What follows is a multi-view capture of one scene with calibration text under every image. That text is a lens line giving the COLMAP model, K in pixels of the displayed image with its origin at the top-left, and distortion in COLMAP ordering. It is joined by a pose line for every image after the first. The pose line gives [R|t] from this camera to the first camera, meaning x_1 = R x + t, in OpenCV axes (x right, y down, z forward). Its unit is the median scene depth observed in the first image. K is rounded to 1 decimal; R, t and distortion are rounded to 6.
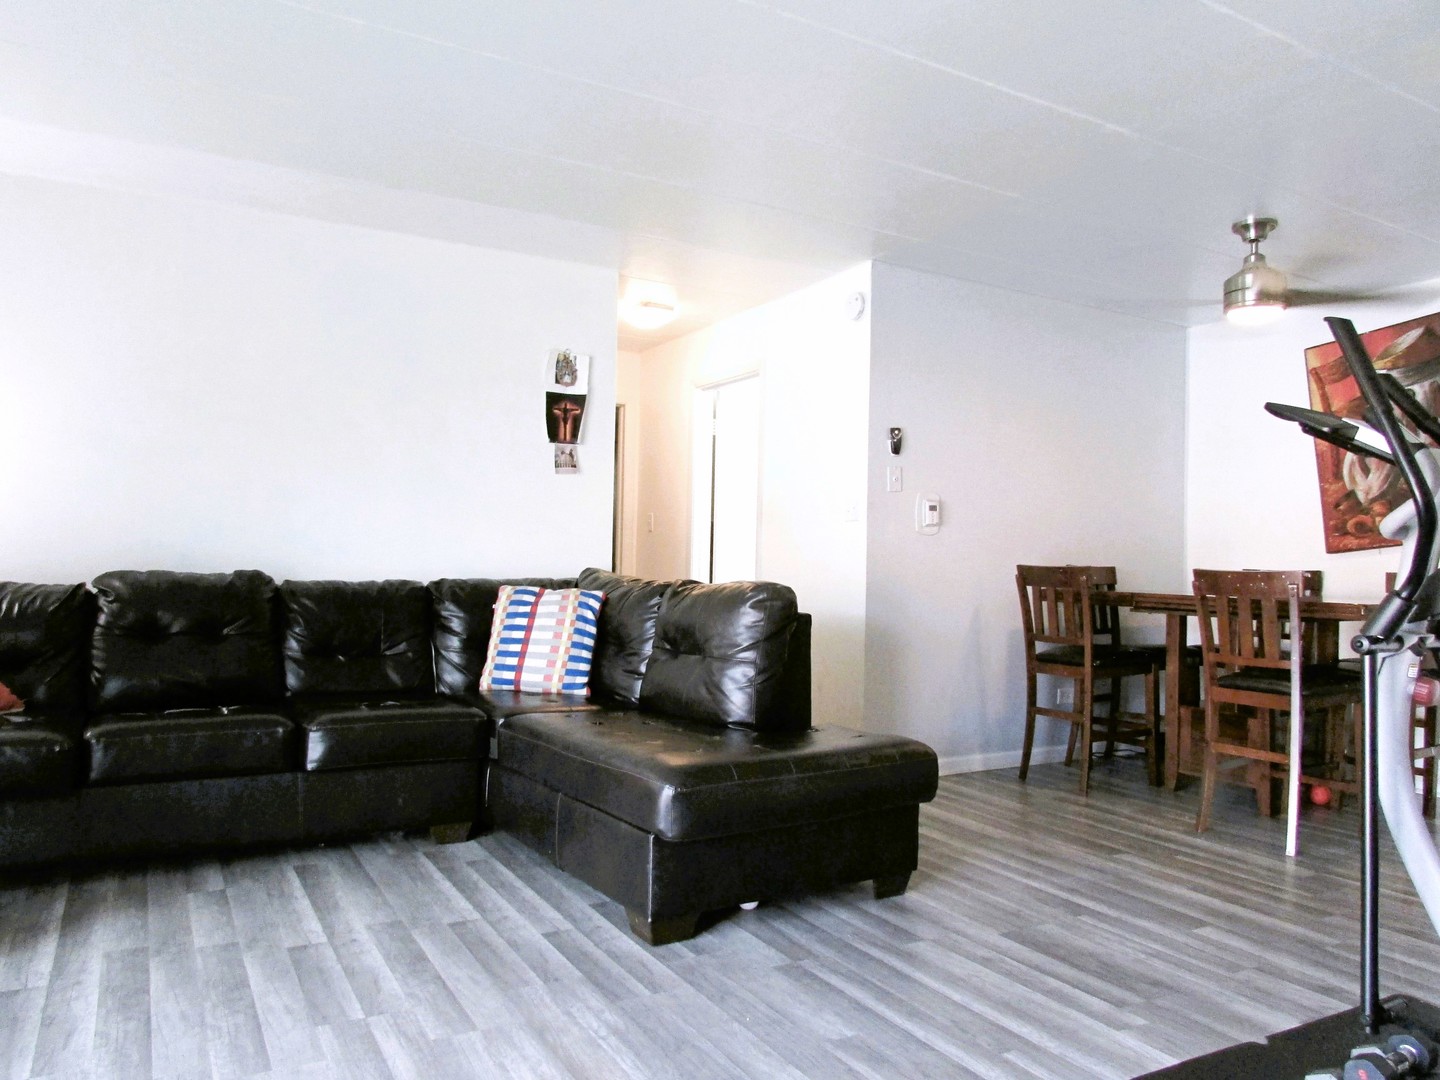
lens RADIAL K [[1023.0, 0, 712.3], [0, 1023.0, 531.8], [0, 0, 1]] dist [-0.024282, 0.008712]
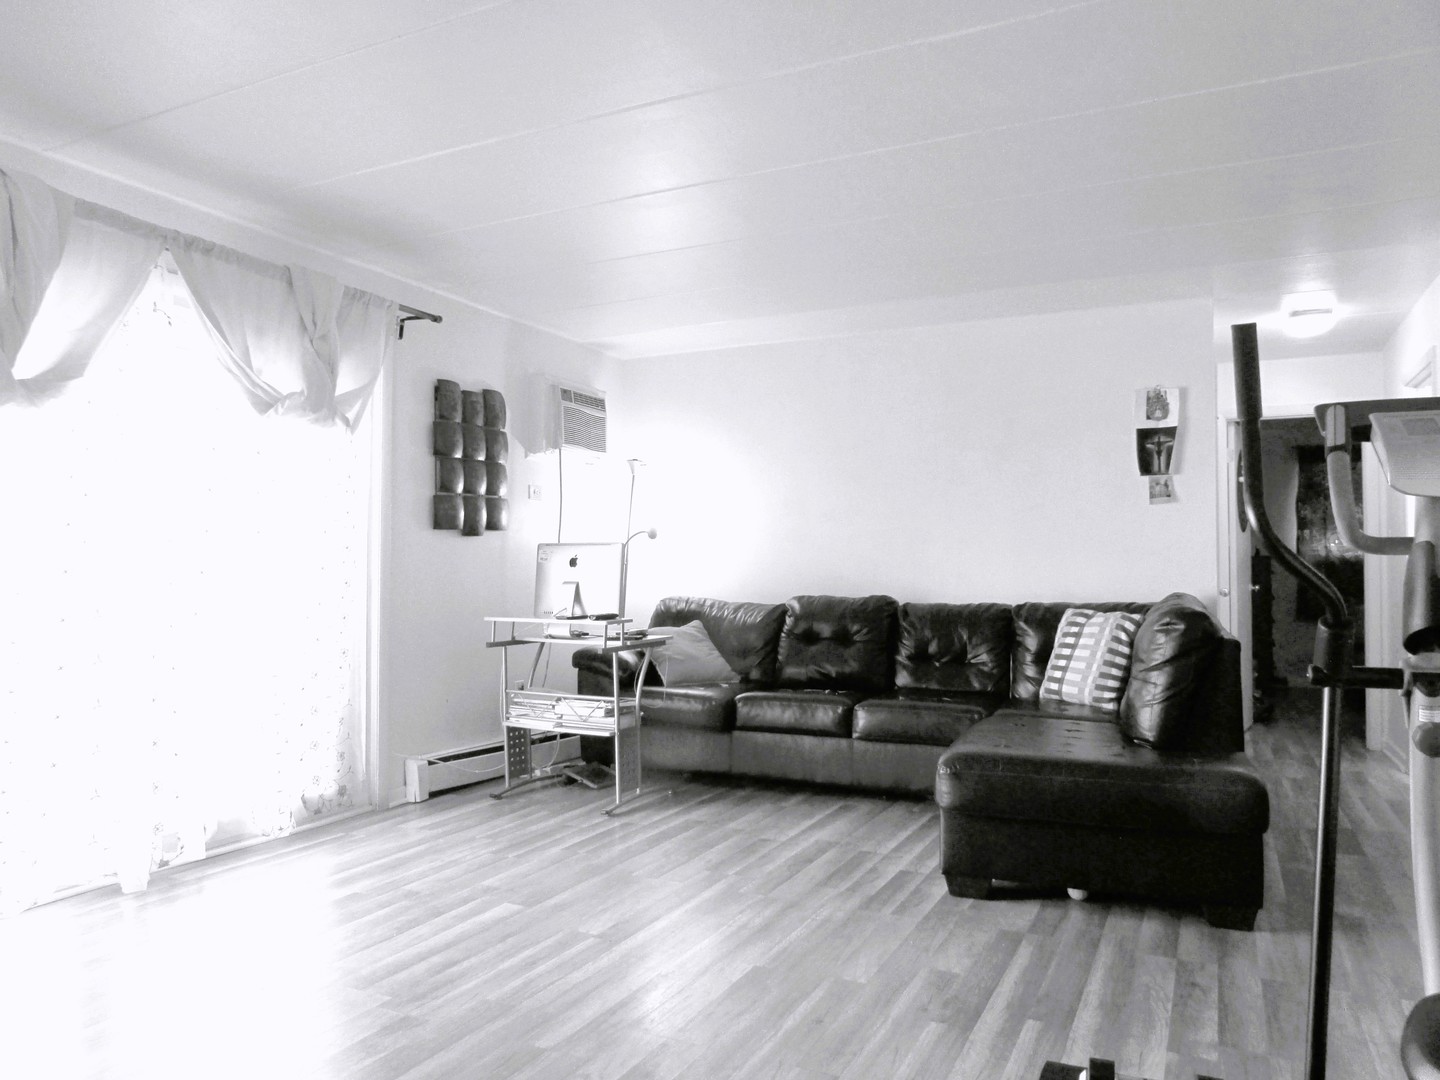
lens RADIAL K [[1023.0, 0, 726.8], [0, 1023.0, 530.7], [0, 0, 1]] dist [-0.024282, 0.008712]
pose [[0.590074, -0.046720, -0.805996, 0.541808], [0.032866, 0.998887, -0.033839, -0.009194], [0.806680, -0.006523, 0.590953, 0.017462]]
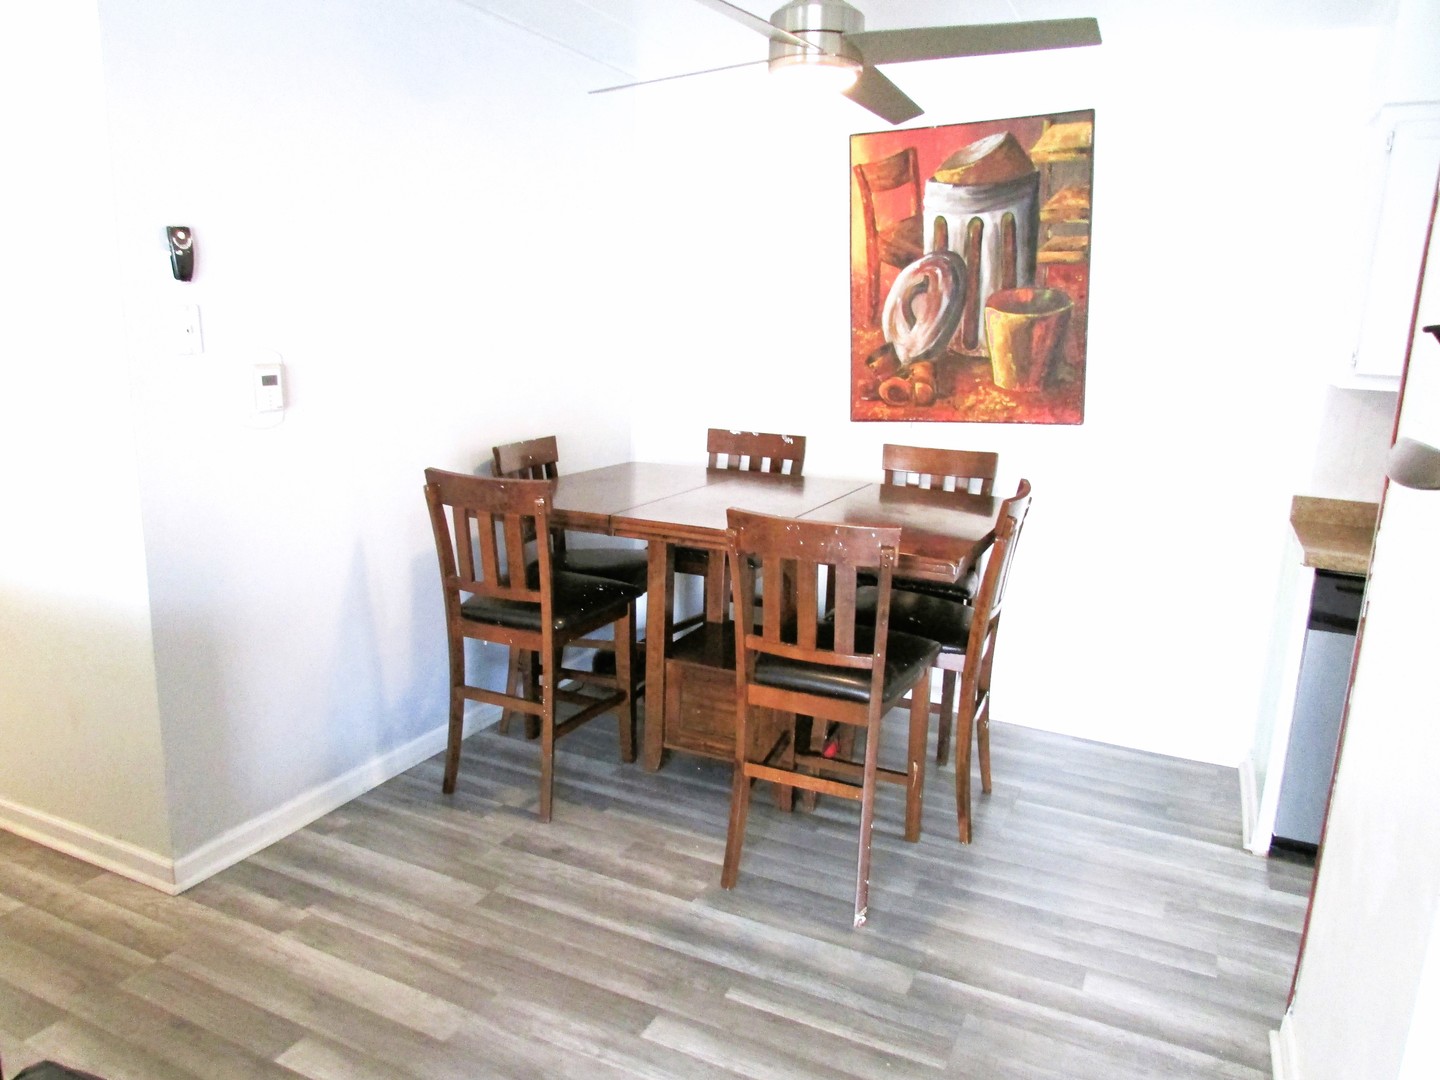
lens RADIAL K [[1023.0, 0, 718.7], [0, 1023.0, 540.4], [0, 0, 1]] dist [-0.024282, 0.008712]
pose [[0.819309, -0.116911, 0.561305, 0.077727], [-0.032040, 0.968125, 0.248412, -0.094057], [-0.572456, -0.221510, 0.789448, 0.478643]]
